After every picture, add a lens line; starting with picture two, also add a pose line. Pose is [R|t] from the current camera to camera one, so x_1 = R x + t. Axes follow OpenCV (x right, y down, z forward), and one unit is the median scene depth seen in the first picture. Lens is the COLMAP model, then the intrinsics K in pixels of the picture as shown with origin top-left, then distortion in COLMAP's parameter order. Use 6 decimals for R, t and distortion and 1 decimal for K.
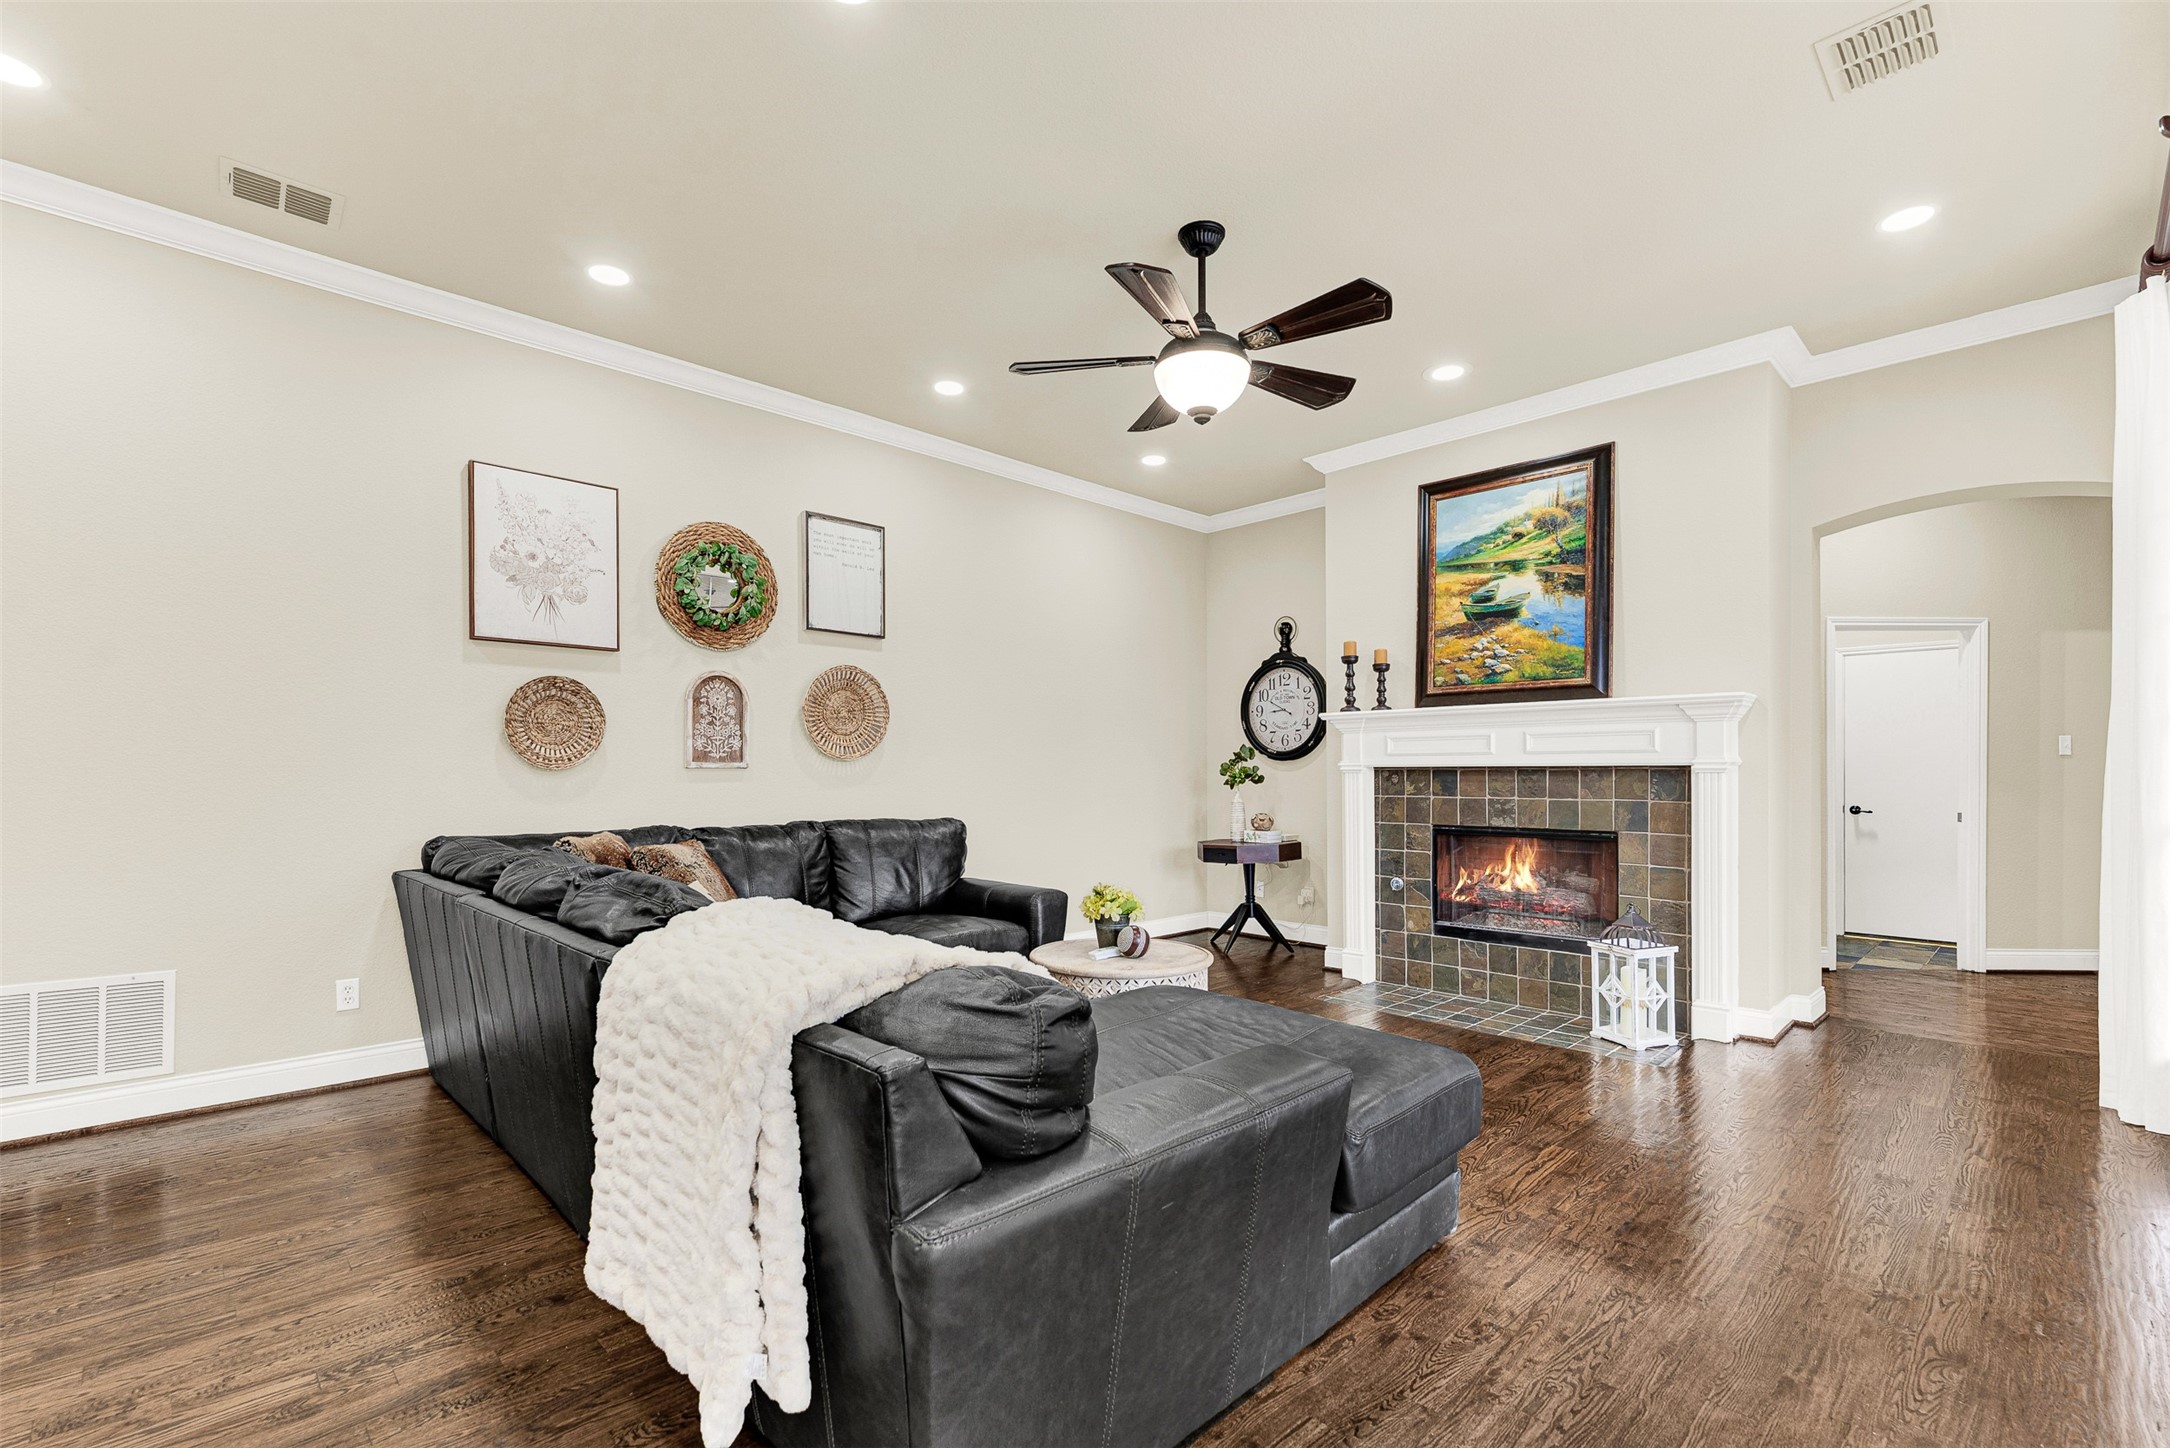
lens RADIAL K [[964.3, 0, 1088.6], [0, 964.3, 783.5], [0, 0, 1]] dist [-0.000226, -0.000004]
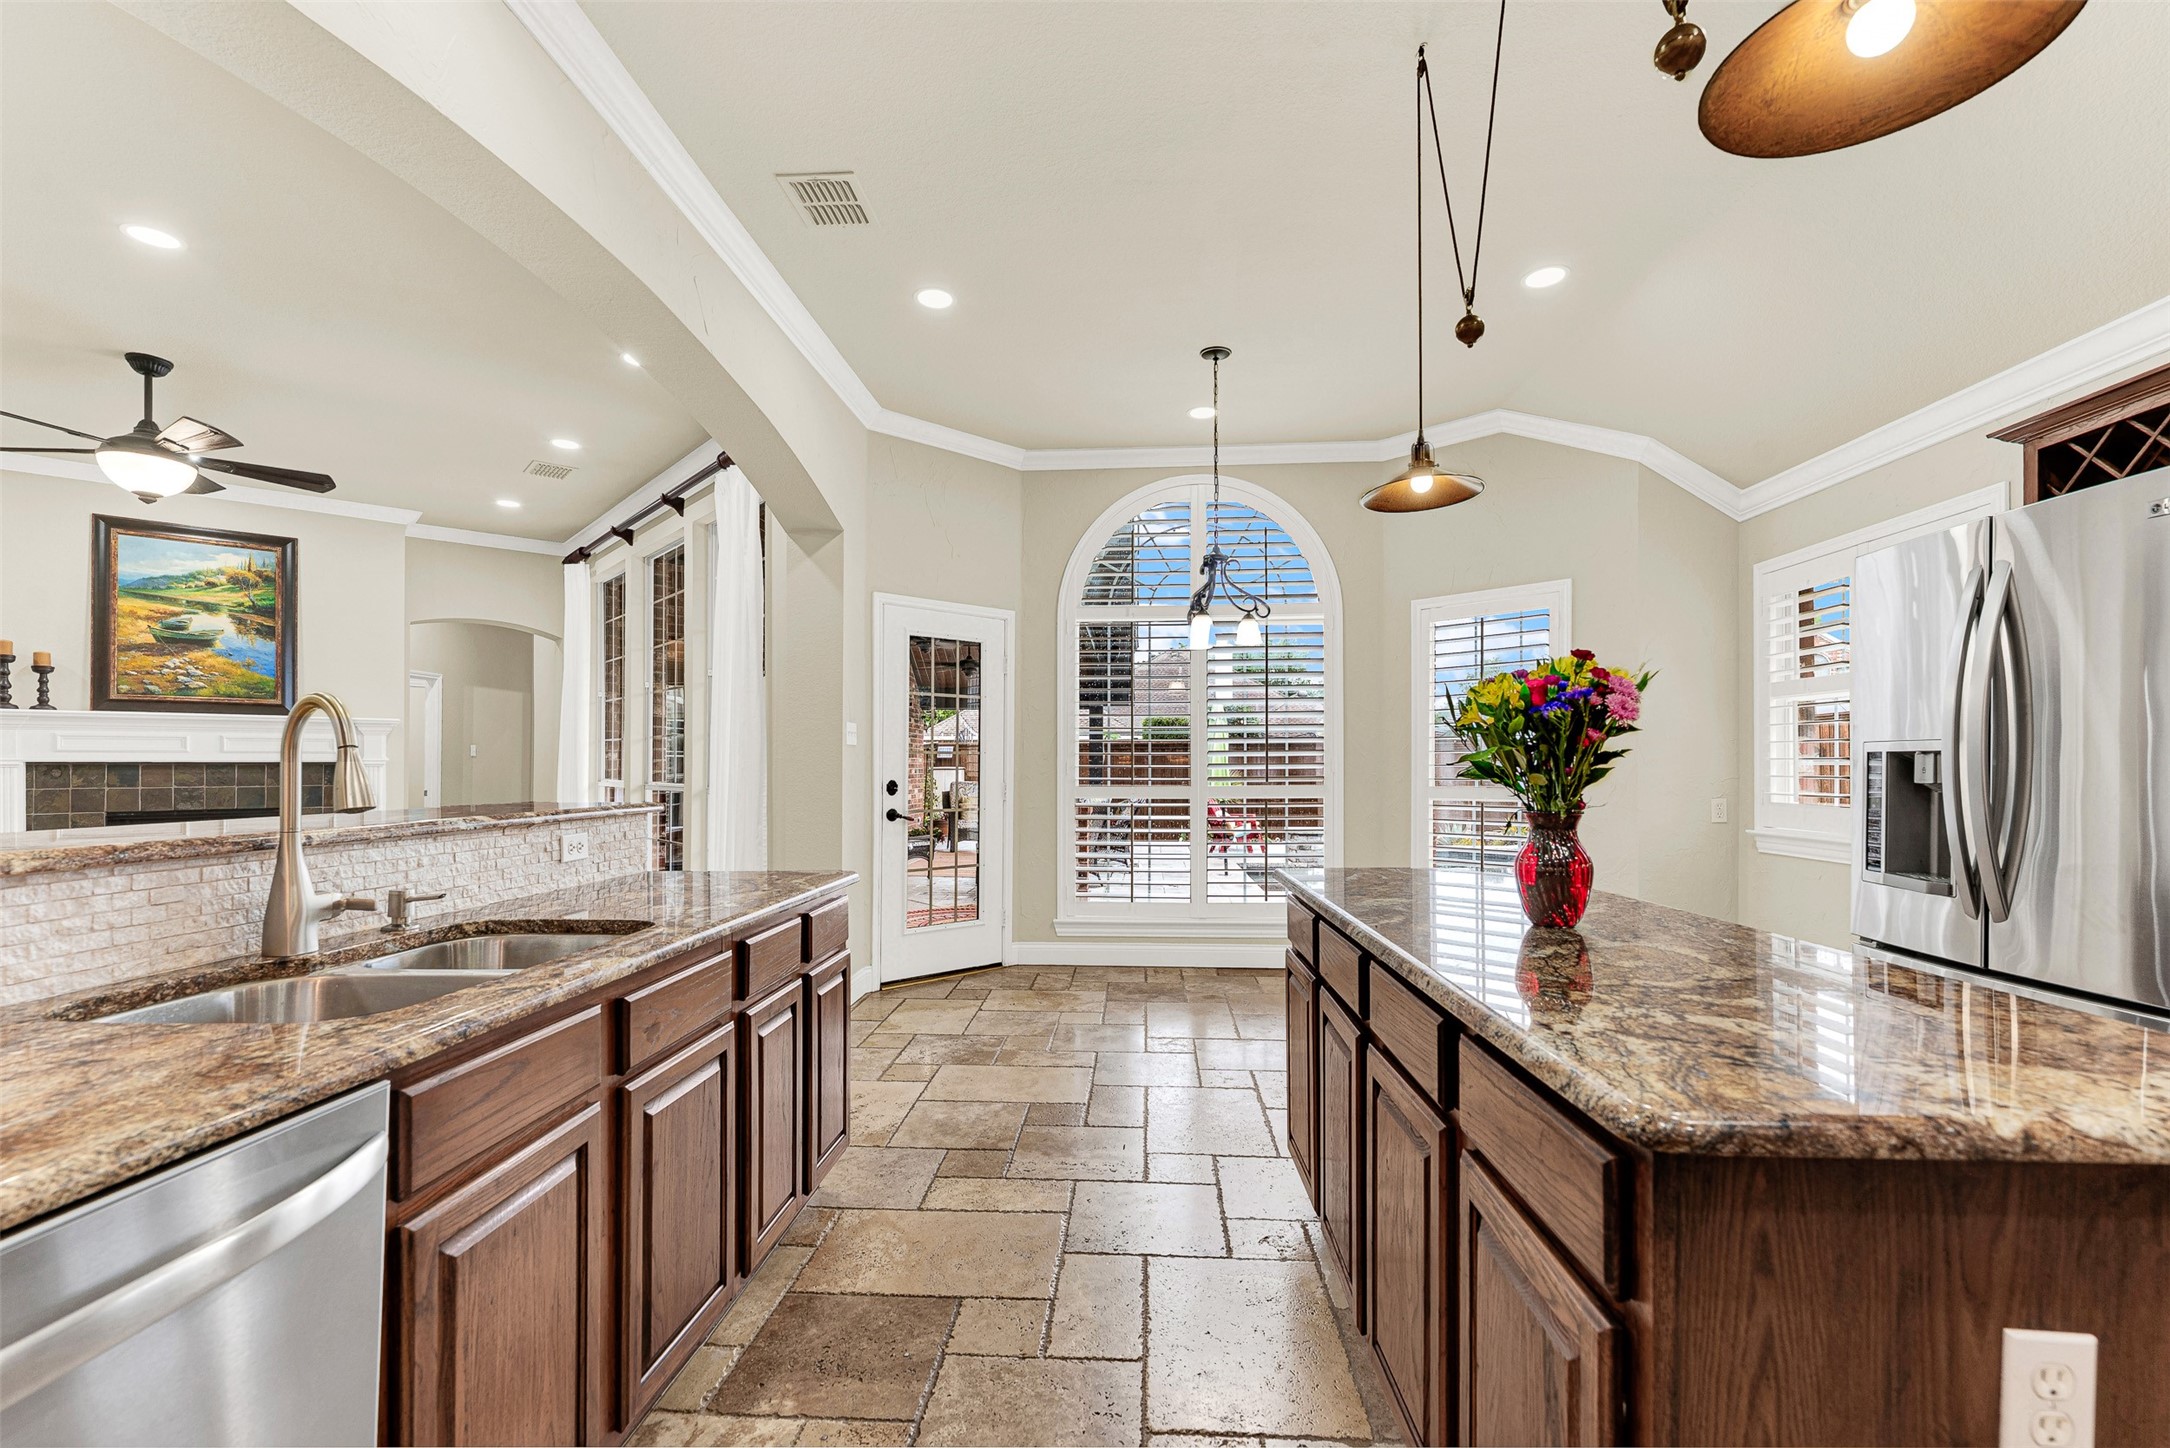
lens RADIAL K [[940.2, 0, 1074.2], [0, 940.2, 751.9], [0, 0, 1]] dist [-0.002469, -0.000315]
pose [[0.071180, 0.017345, 0.997313, -0.706212], [0.012607, 0.999753, -0.018287, 0.005553], [-0.997384, 0.013875, 0.070943, -0.235867]]
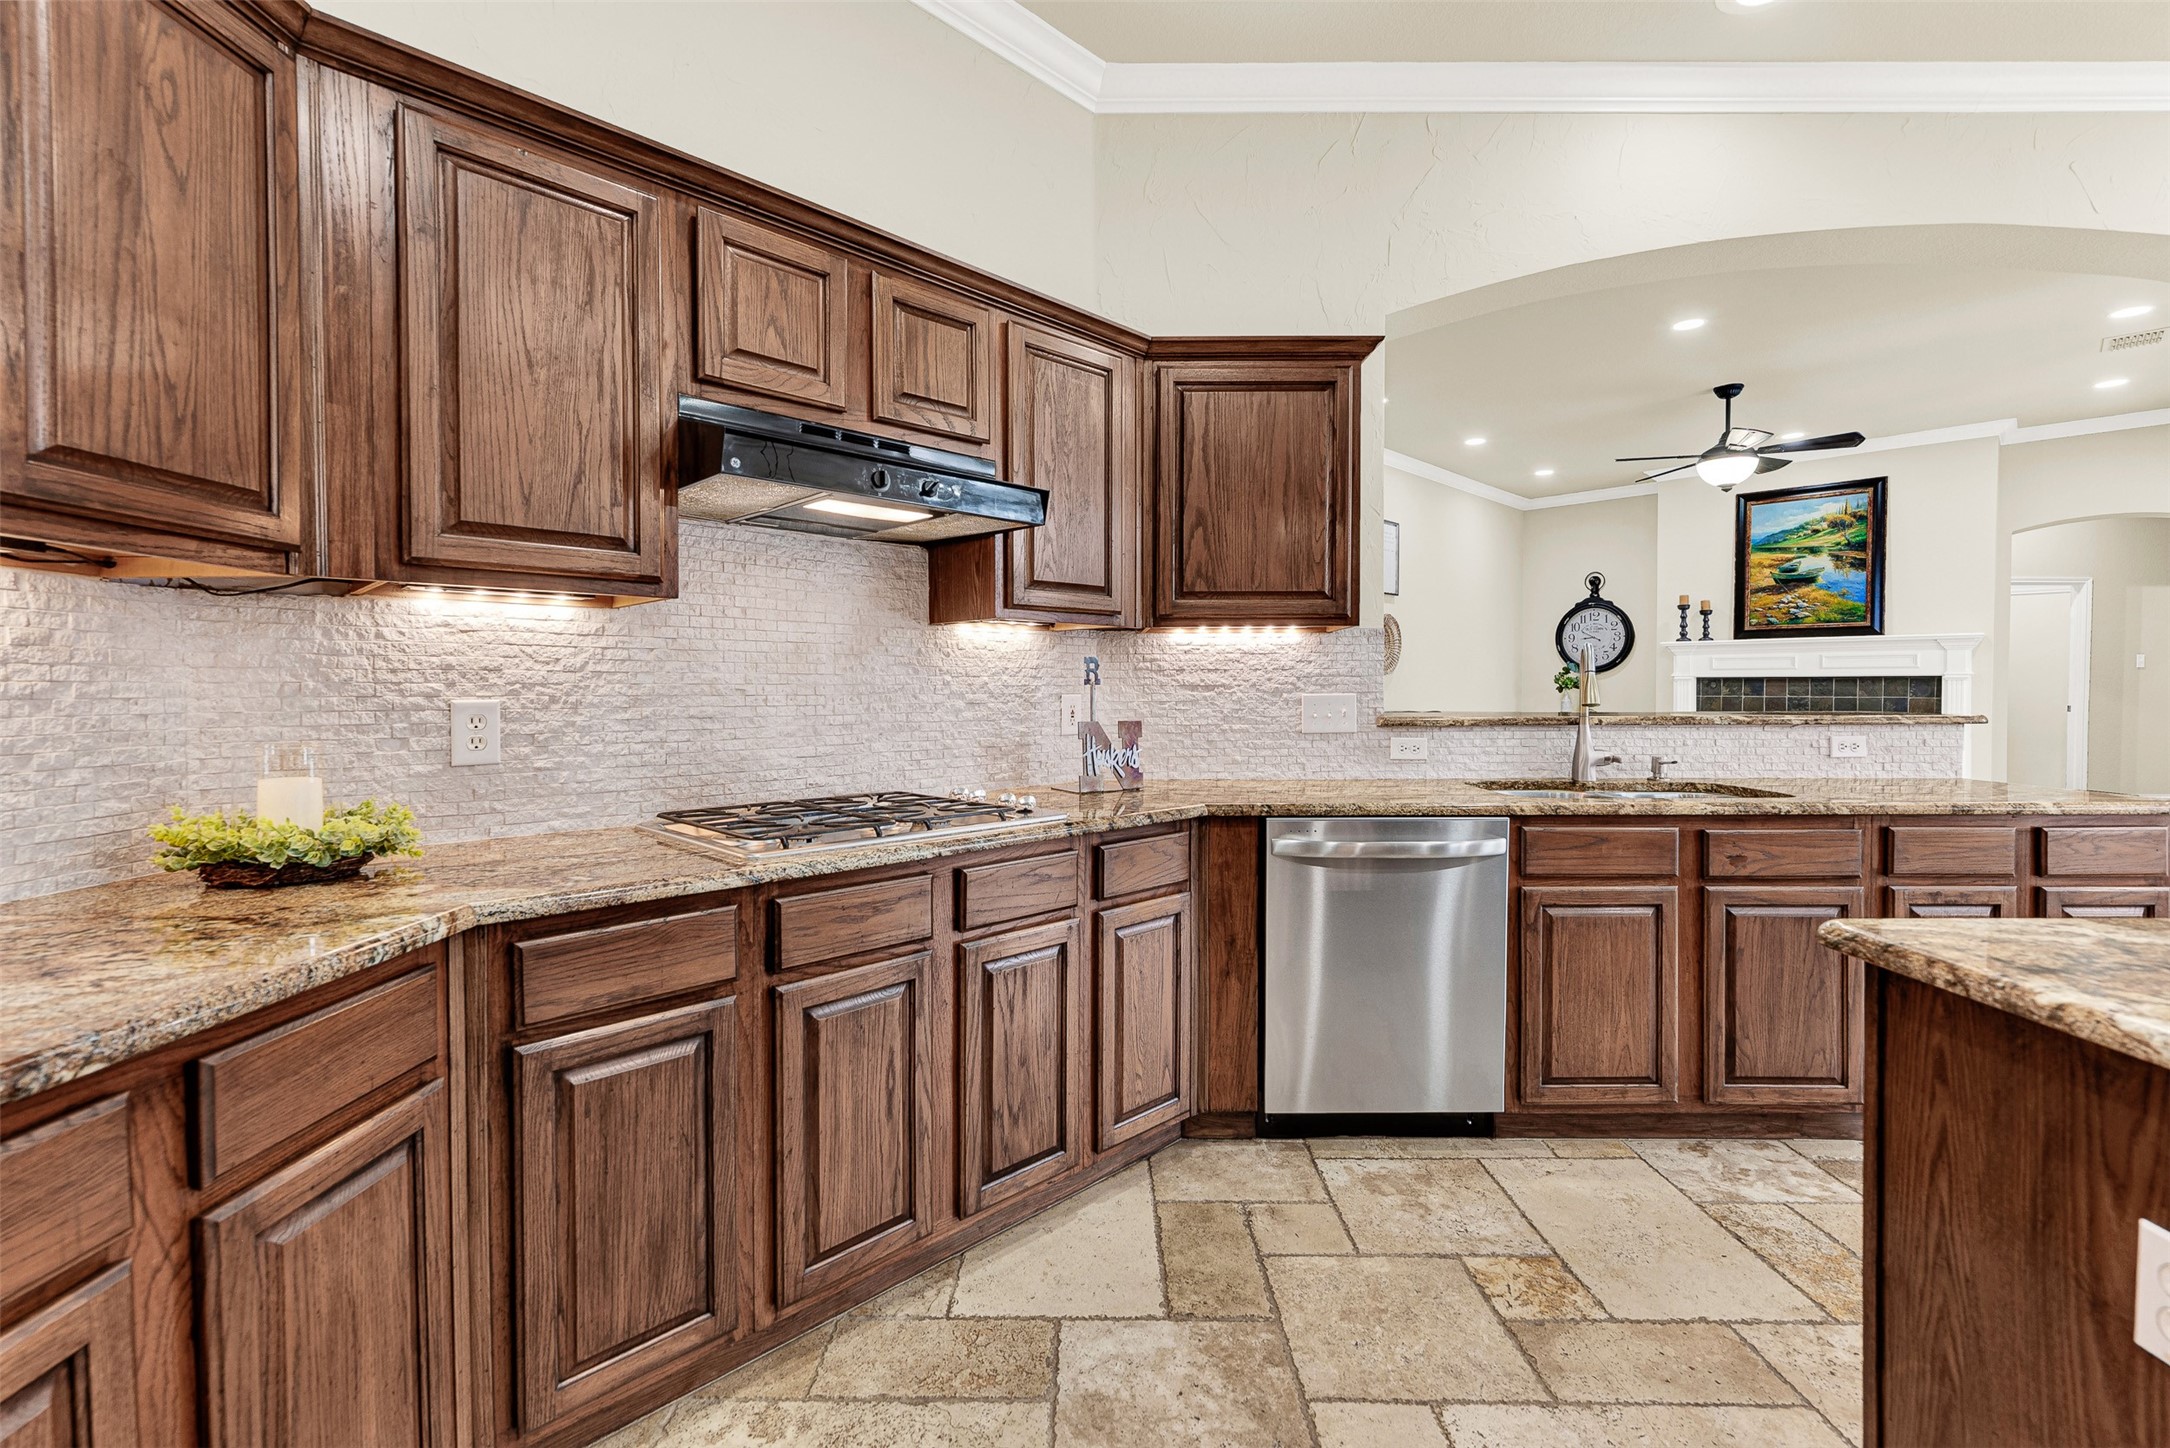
lens RADIAL K [[950.4, 0, 1085.3], [0, 950.4, 715.5], [0, 0, 1]] dist [-0.001037, -0.000200]
pose [[0.999954, -0.001975, -0.009351, -0.723468], [0.002187, 0.999740, 0.022718, 0.007938], [0.009304, -0.022738, 0.999698, -0.565385]]
